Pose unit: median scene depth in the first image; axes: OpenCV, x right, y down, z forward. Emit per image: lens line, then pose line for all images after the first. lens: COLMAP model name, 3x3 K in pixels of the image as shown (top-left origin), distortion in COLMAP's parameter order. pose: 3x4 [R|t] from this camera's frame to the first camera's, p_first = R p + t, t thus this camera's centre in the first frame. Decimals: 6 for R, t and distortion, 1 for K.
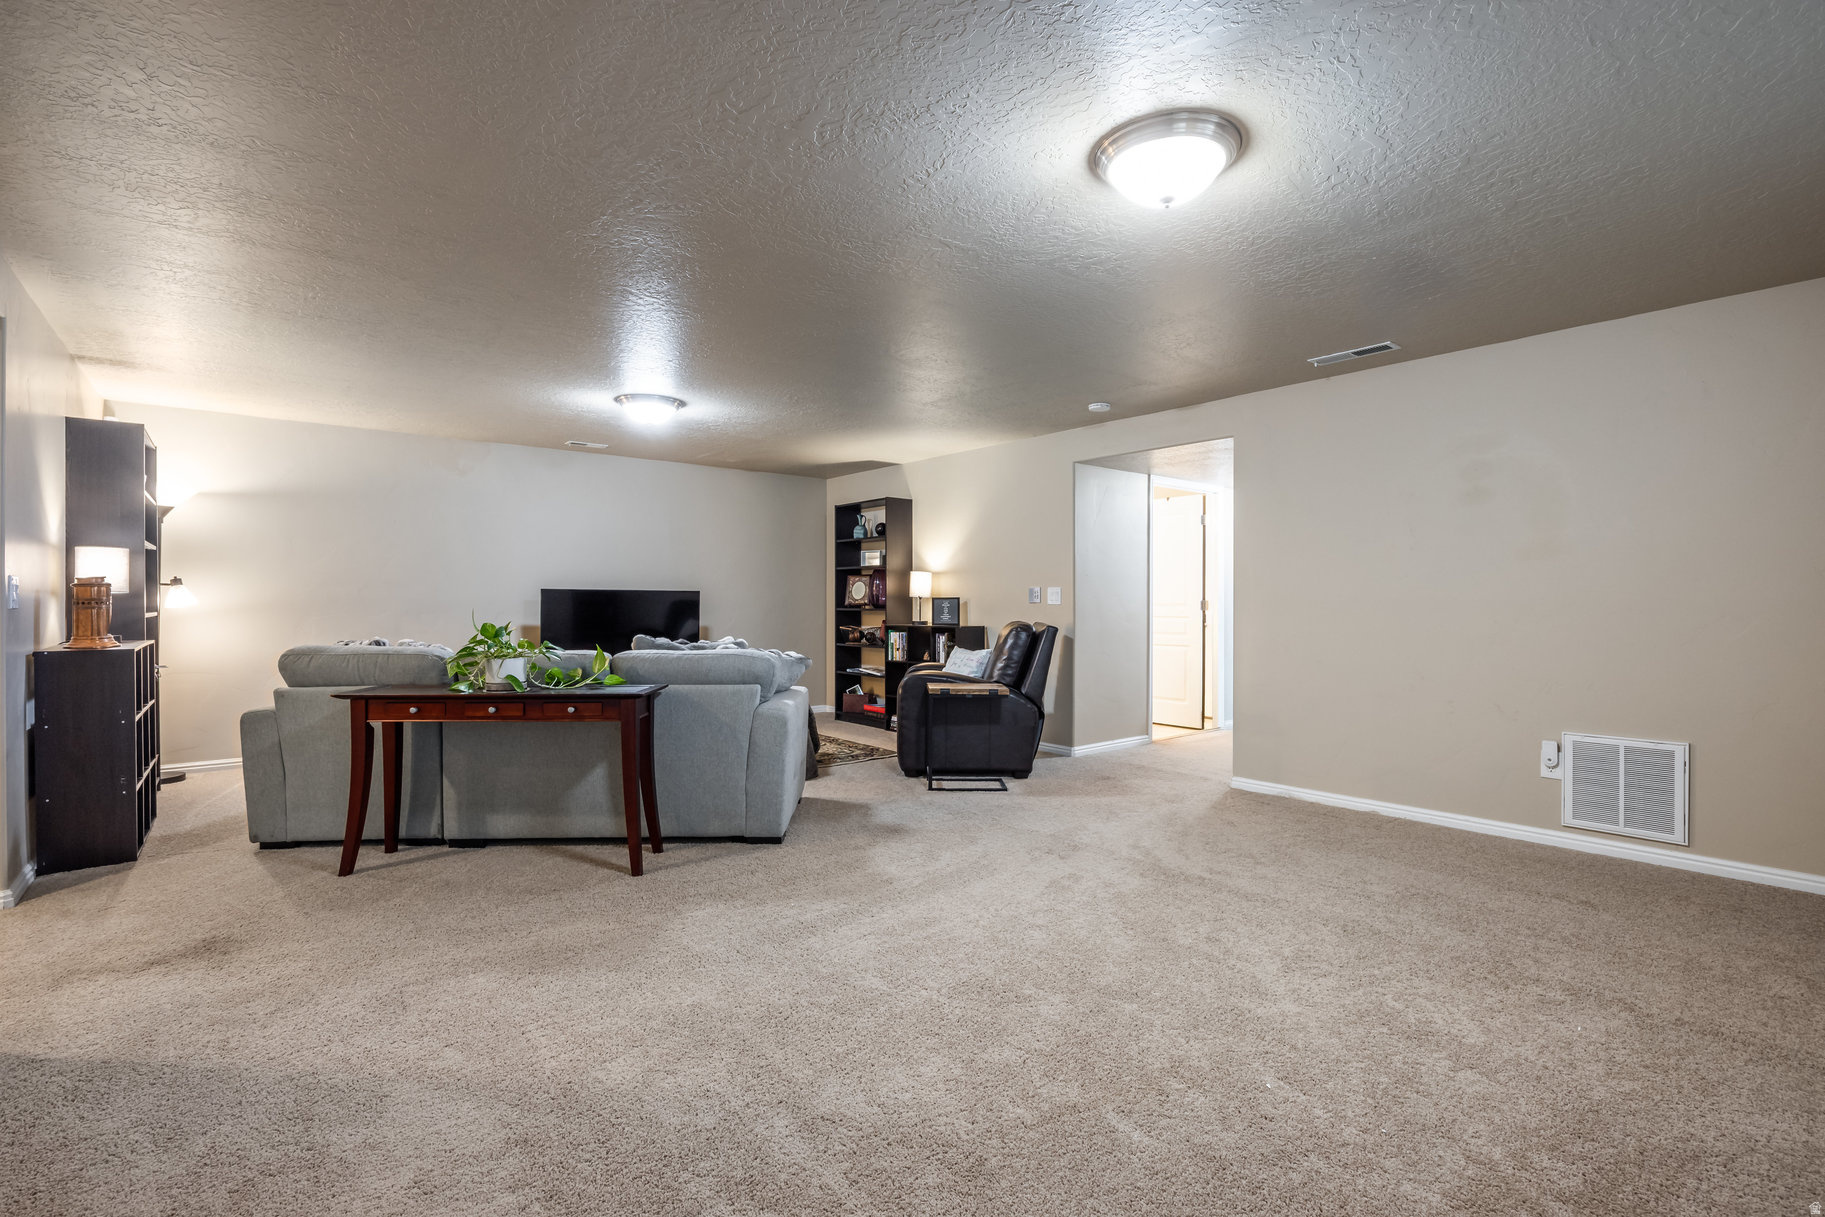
lens RADIAL K [[906.4, 0, 912.5], [0, 906.4, 608.5], [0, 0, 1]] dist [-0.002068, -0.000272]
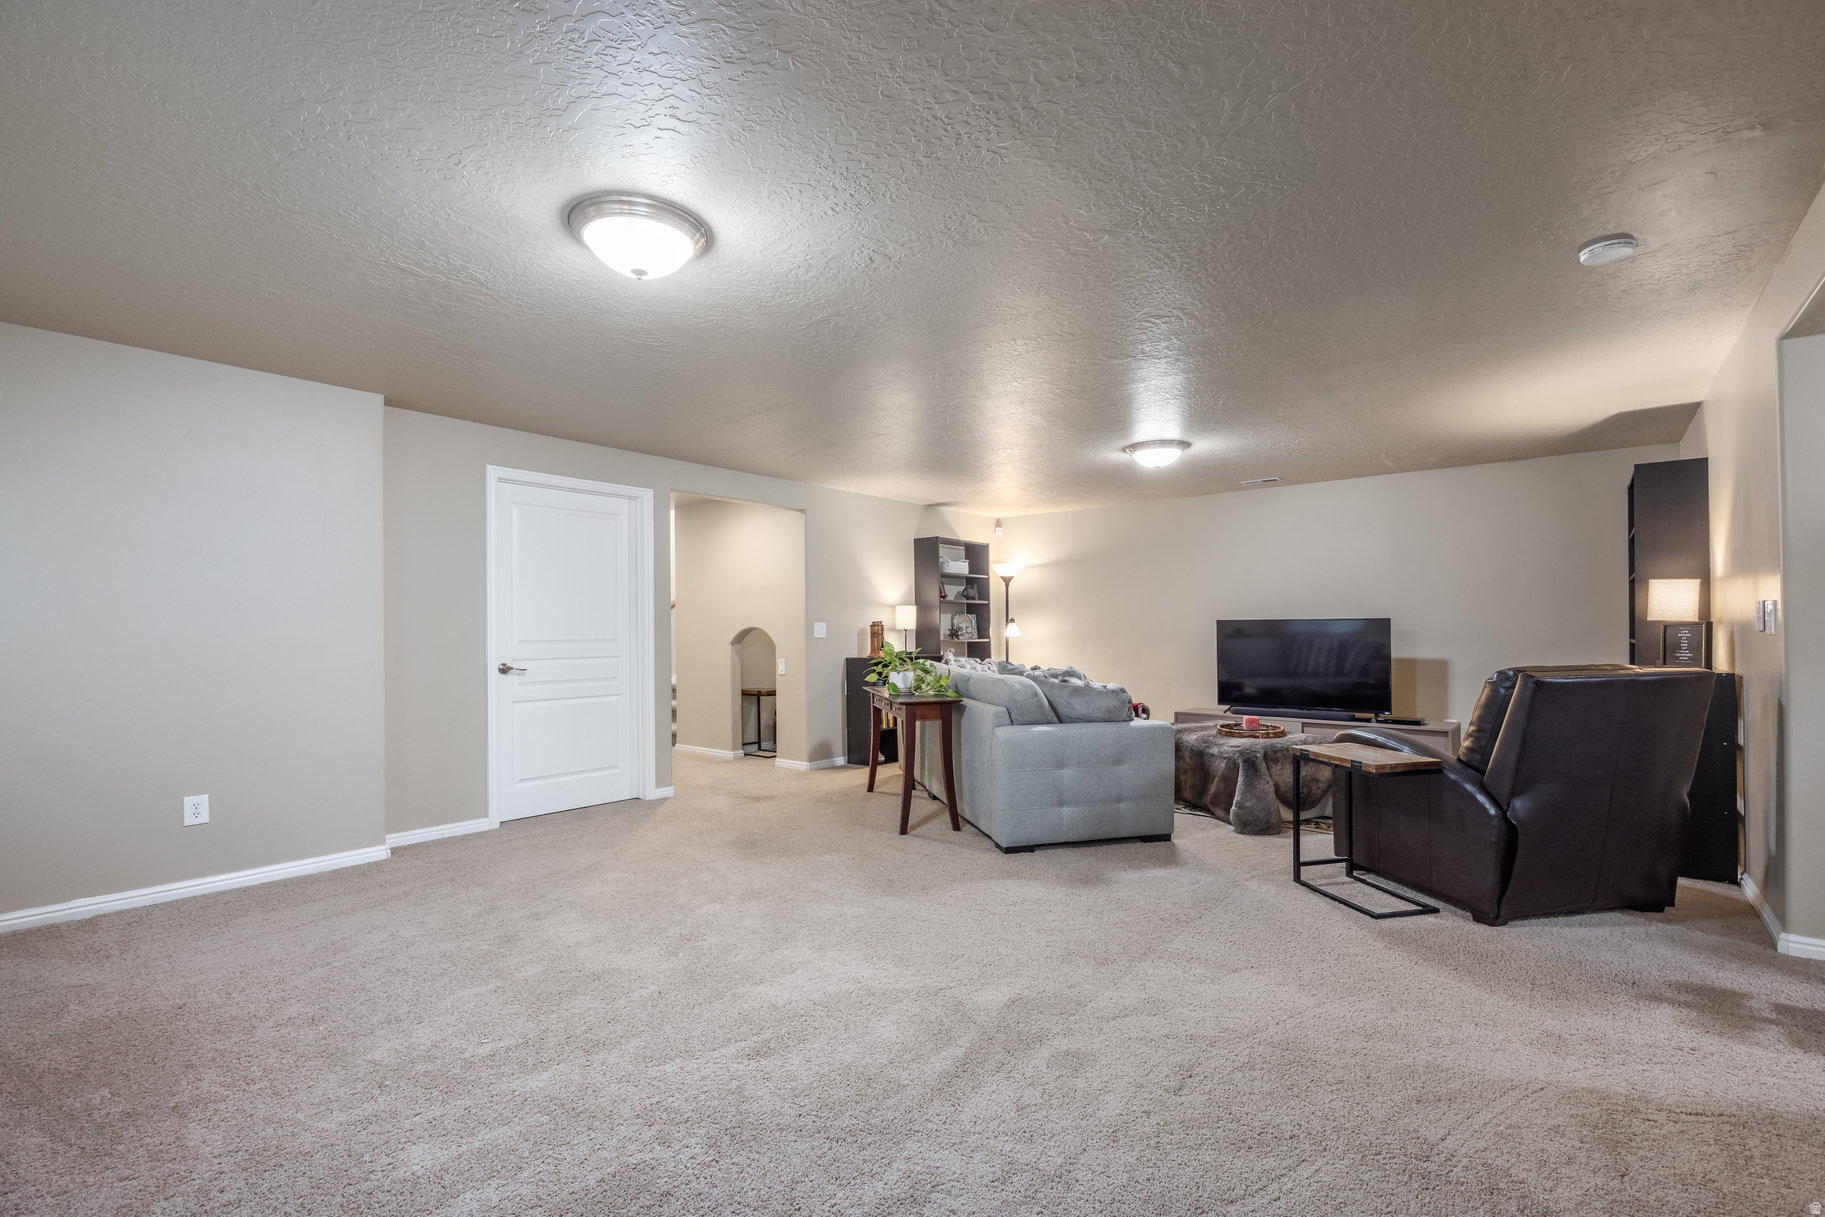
lens RADIAL K [[771.8, 0, 859.6], [0, 771.8, 631.0], [0, 0, 1]] dist [0.000754, 0.000025]
pose [[0.147825, -0.005462, -0.988998, 0.762371], [-0.001649, 0.999982, -0.005769, -0.004990], [0.989012, 0.002484, 0.147813, 0.690631]]
